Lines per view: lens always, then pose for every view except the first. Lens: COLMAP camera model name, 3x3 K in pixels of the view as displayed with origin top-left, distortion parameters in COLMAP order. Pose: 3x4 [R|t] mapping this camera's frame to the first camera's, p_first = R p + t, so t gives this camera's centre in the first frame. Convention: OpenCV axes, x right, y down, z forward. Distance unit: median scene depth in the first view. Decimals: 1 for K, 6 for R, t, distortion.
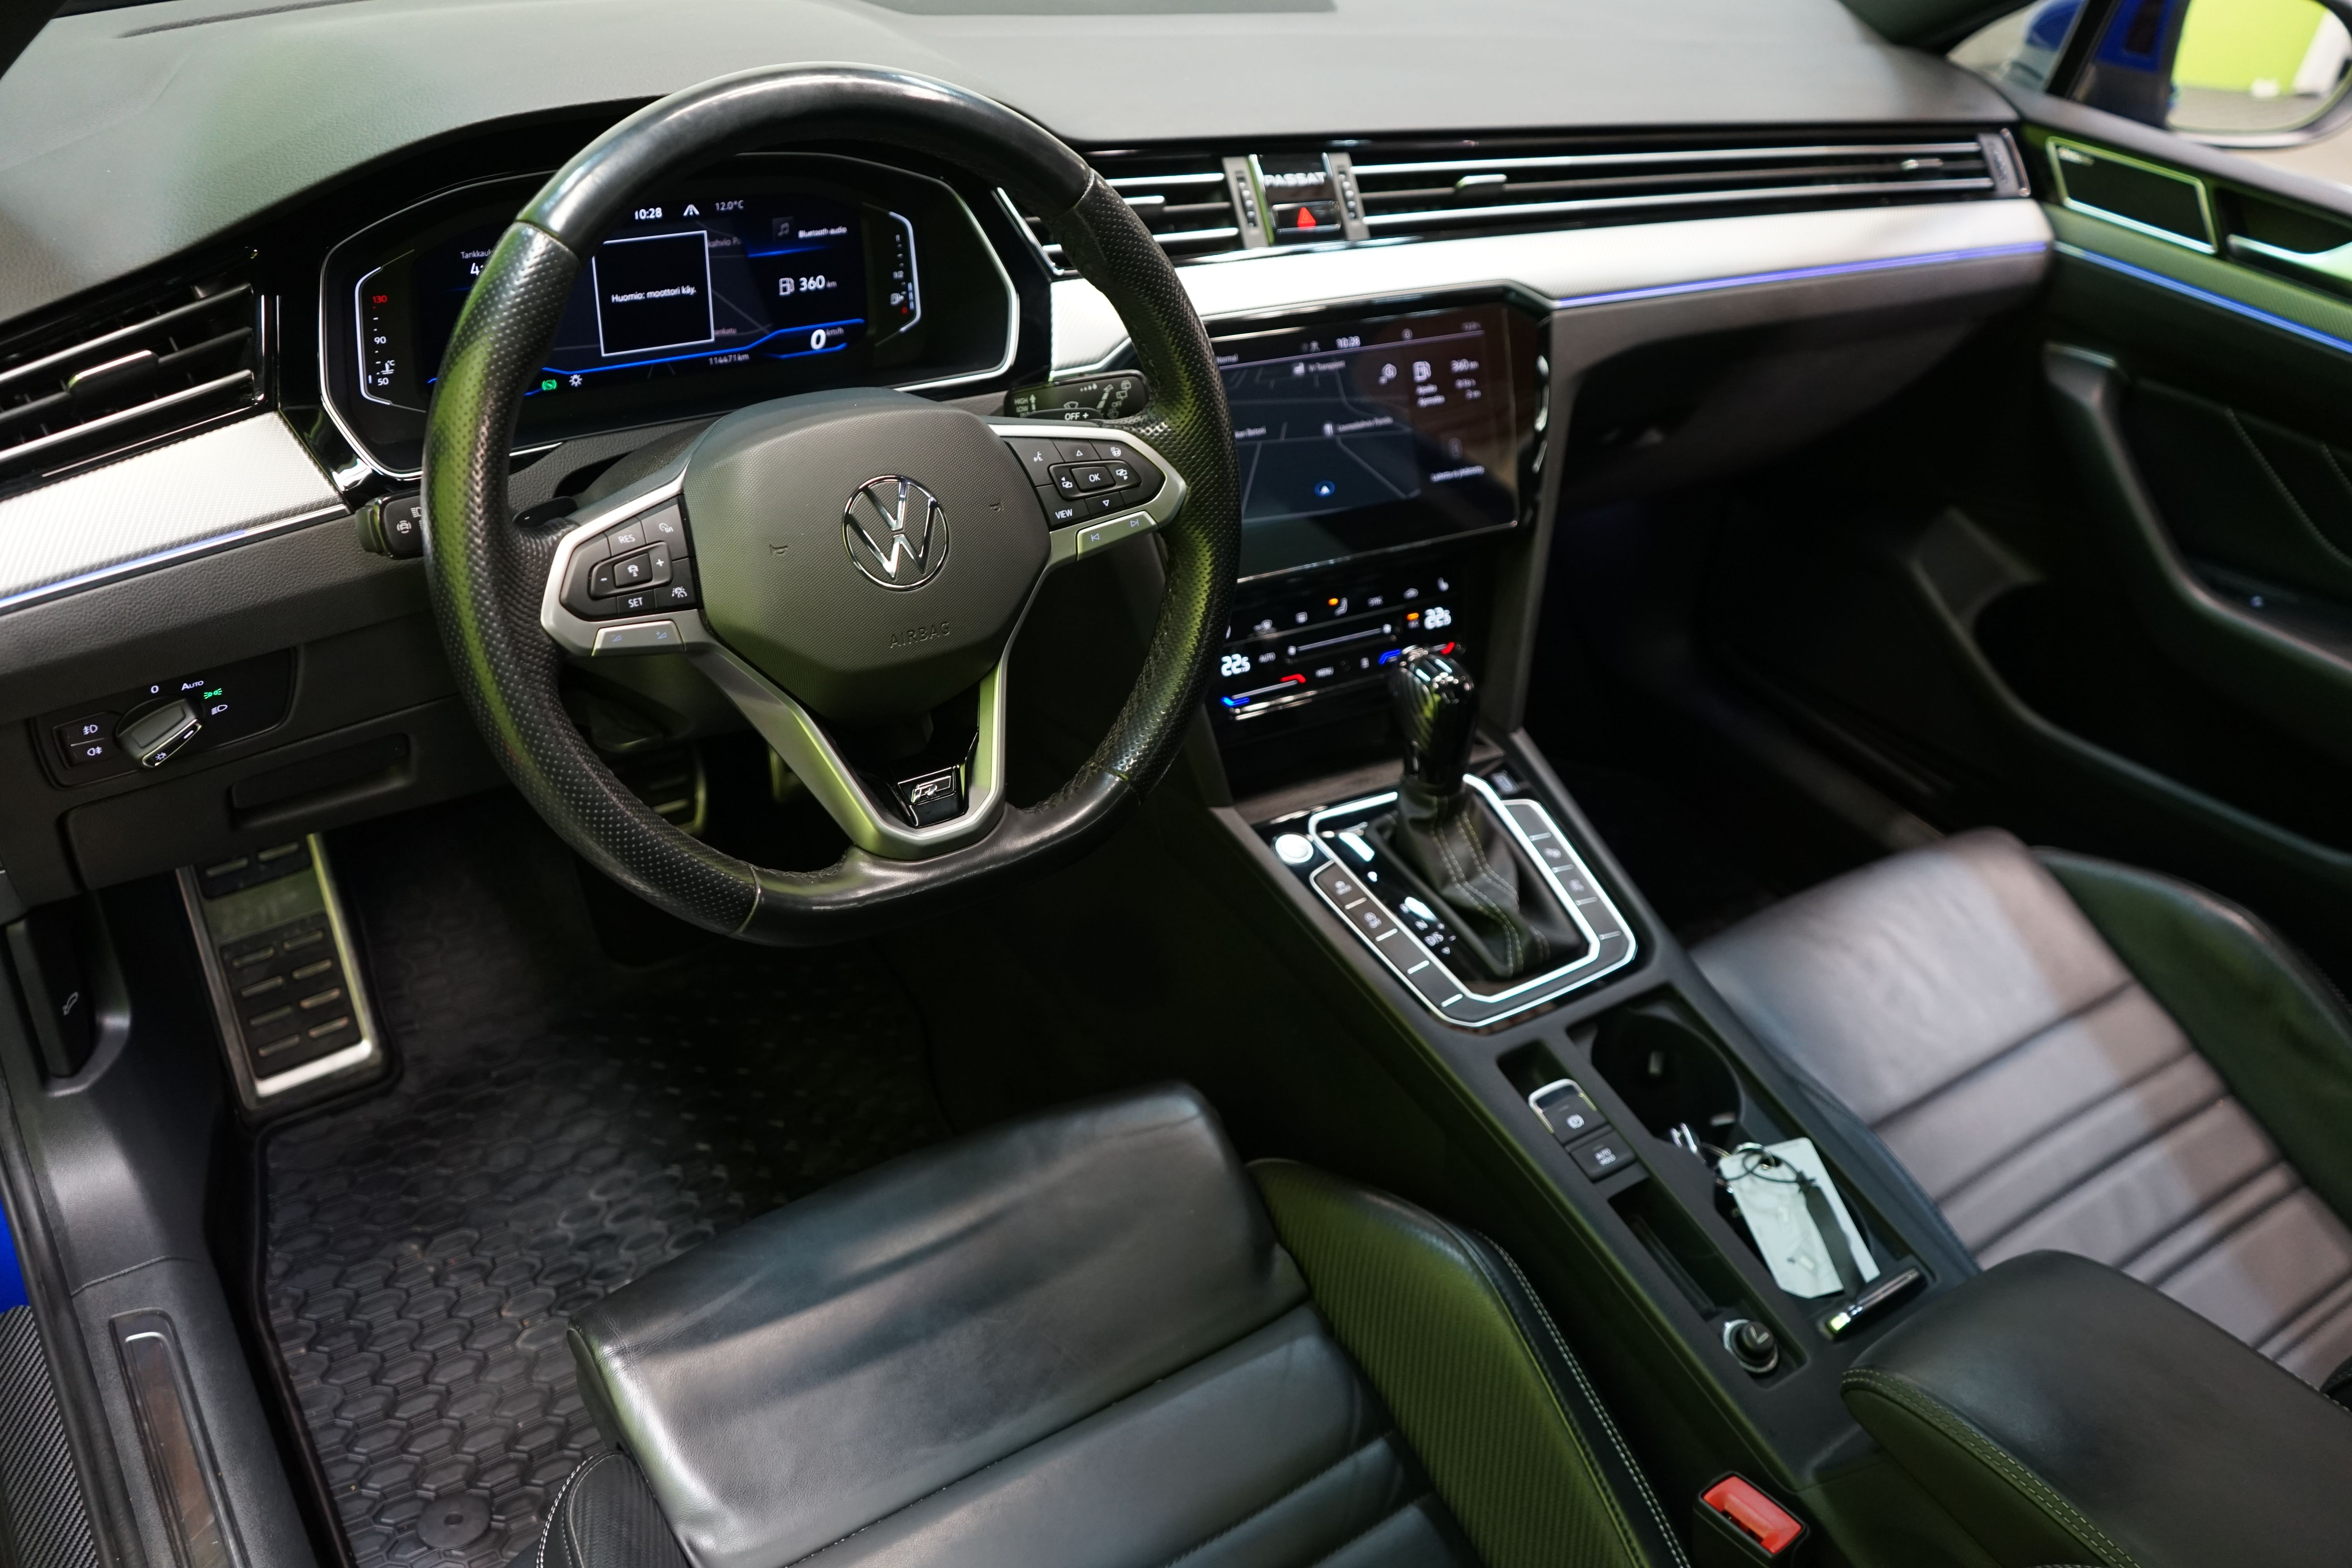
lens RADIAL K [[1896.8, 0, 1176.0], [0, 1896.8, 784.0], [0, 0, 1]] dist [-0.006396, 0.002115]
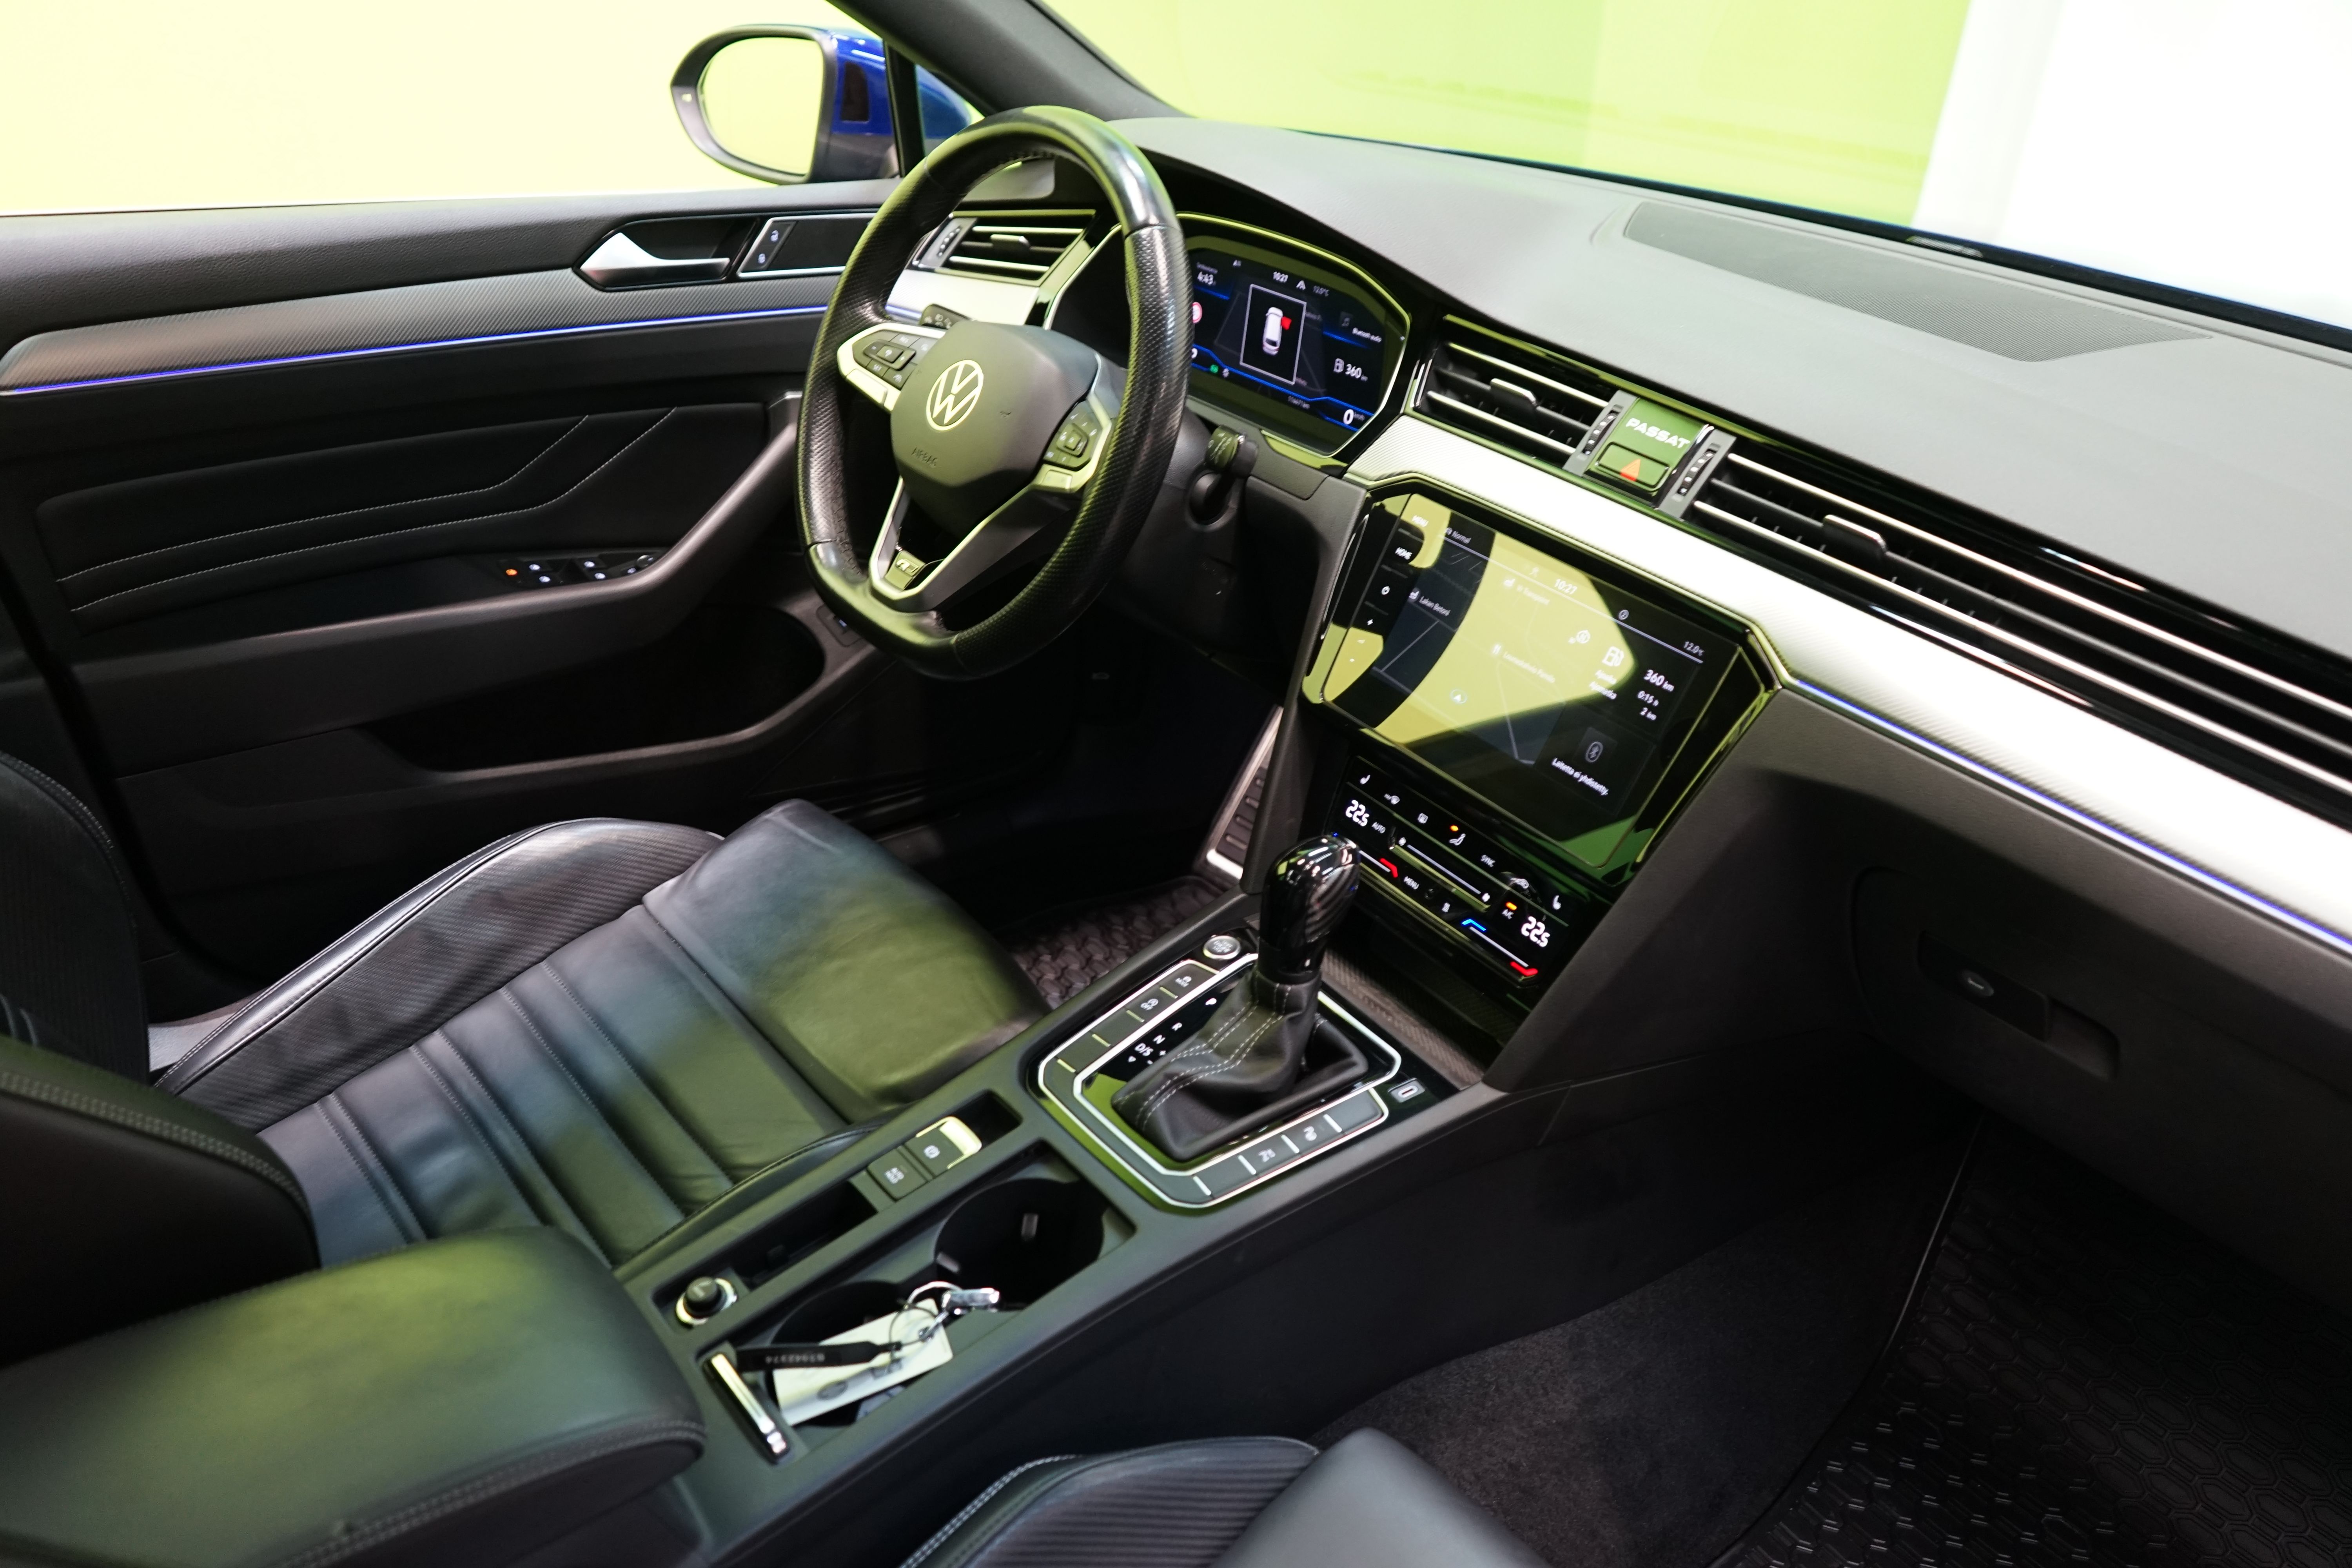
lens RADIAL K [[1896.8, 0, 1176.0], [0, 1896.8, 784.0], [0, 0, 1]] dist [-0.006396, 0.002115]
pose [[0.054955, 0.371071, -0.926977, 1.000808], [-0.606475, 0.749911, 0.264237, -0.294836], [0.793201, 0.547667, 0.266257, 0.659465]]
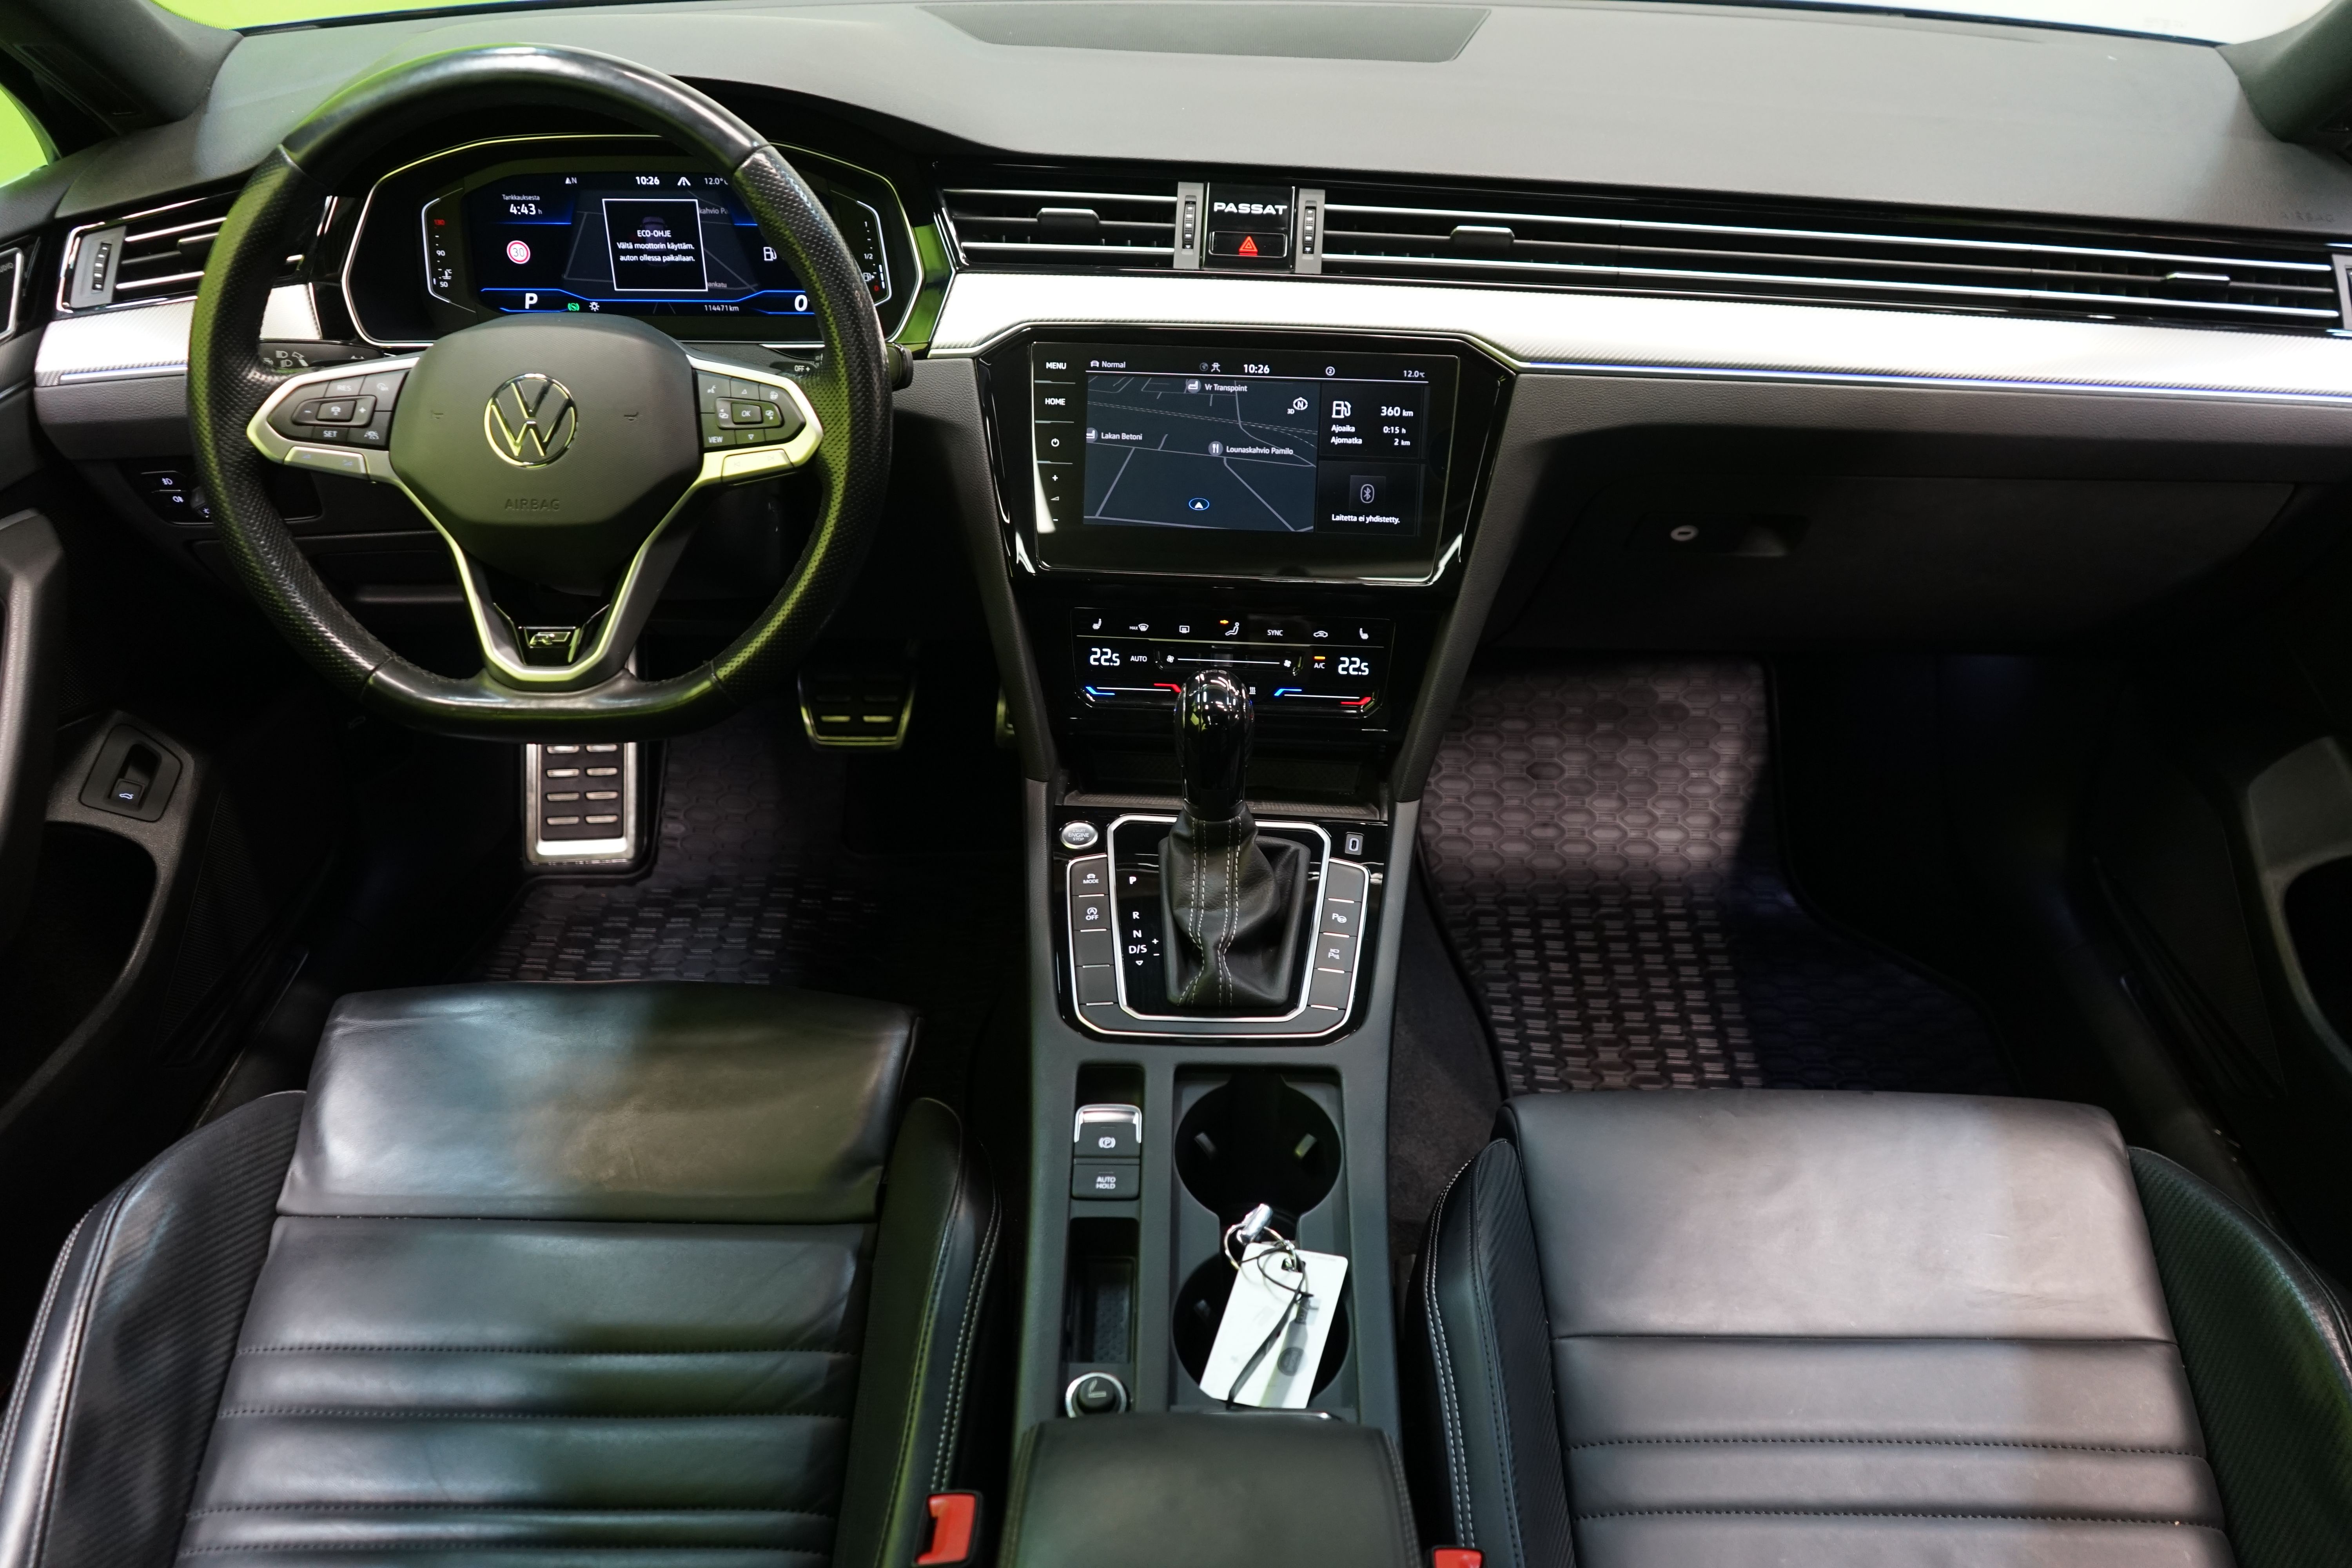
lens RADIAL K [[1896.8, 0, 1176.0], [0, 1896.8, 784.0], [0, 0, 1]] dist [-0.006396, 0.002115]
pose [[0.807642, 0.232781, -0.541782, 0.667018], [-0.262474, 0.964660, 0.023201, -0.031004], [0.528036, 0.123465, 0.840199, 0.153688]]
